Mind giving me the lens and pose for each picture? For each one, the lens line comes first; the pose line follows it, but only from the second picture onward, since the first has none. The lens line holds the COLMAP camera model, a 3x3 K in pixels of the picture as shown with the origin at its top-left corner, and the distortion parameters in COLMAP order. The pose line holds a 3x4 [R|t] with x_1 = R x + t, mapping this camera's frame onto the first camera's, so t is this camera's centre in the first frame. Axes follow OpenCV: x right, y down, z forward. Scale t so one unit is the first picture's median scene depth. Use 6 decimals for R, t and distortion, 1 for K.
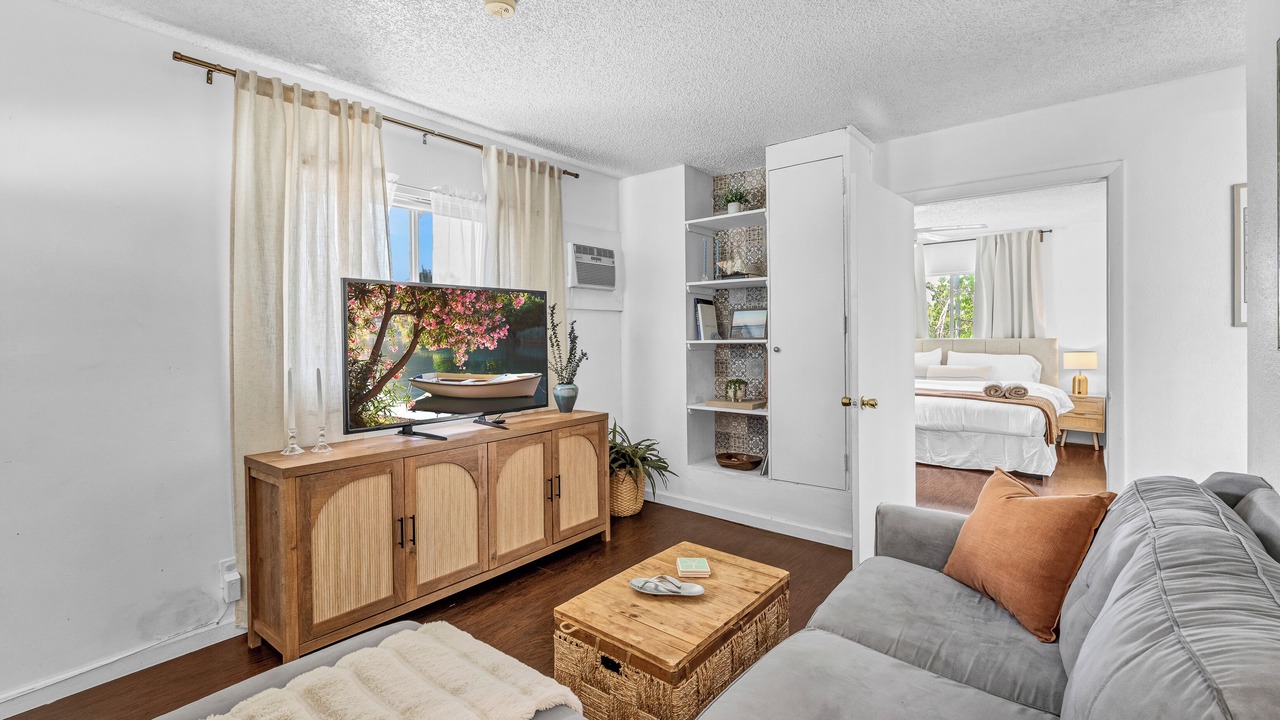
lens RADIAL K [[562.7, 0, 646.8], [0, 562.7, 352.5], [0, 0, 1]] dist [0.033070, 0.000095]
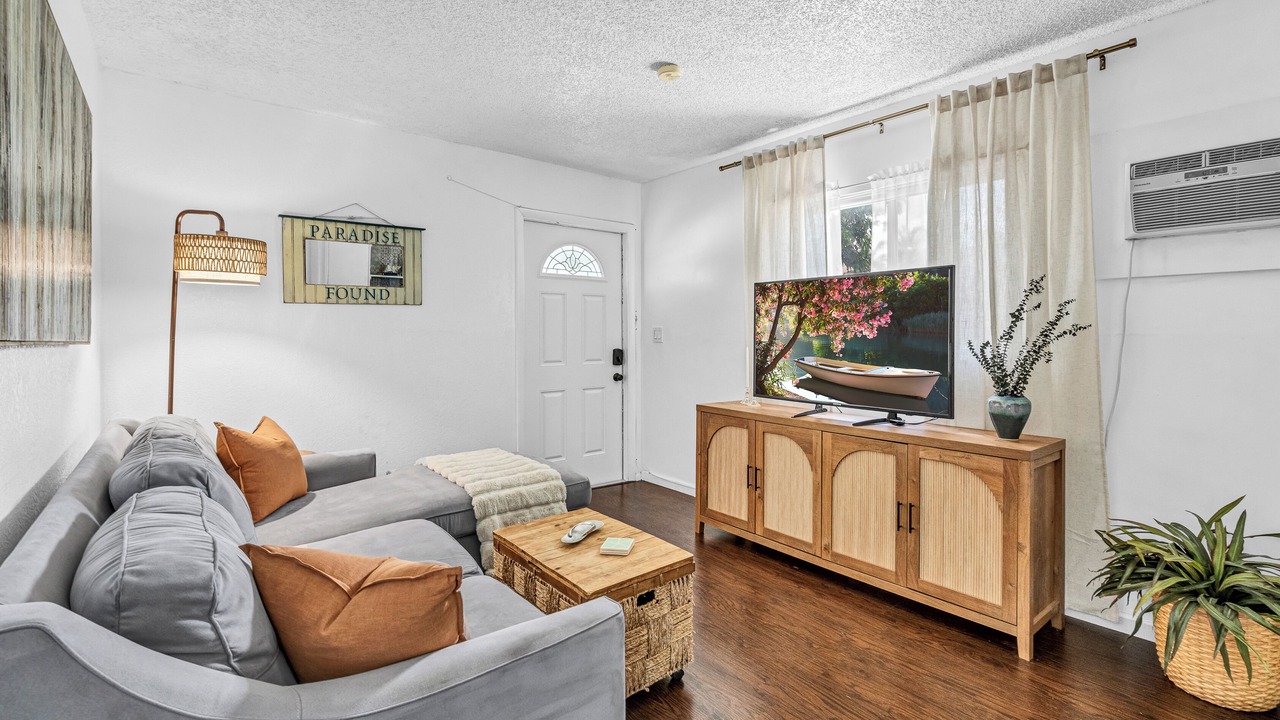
lens RADIAL K [[596.0, 0, 646.4], [0, 596.0, 339.8], [0, 0, 1]] dist [0.002924, 0.000704]
pose [[-0.225010, 0.026450, -0.973997, 0.819435], [-0.033298, 0.998839, 0.034817, -0.026505], [0.973787, 0.040266, -0.223868, 0.936618]]
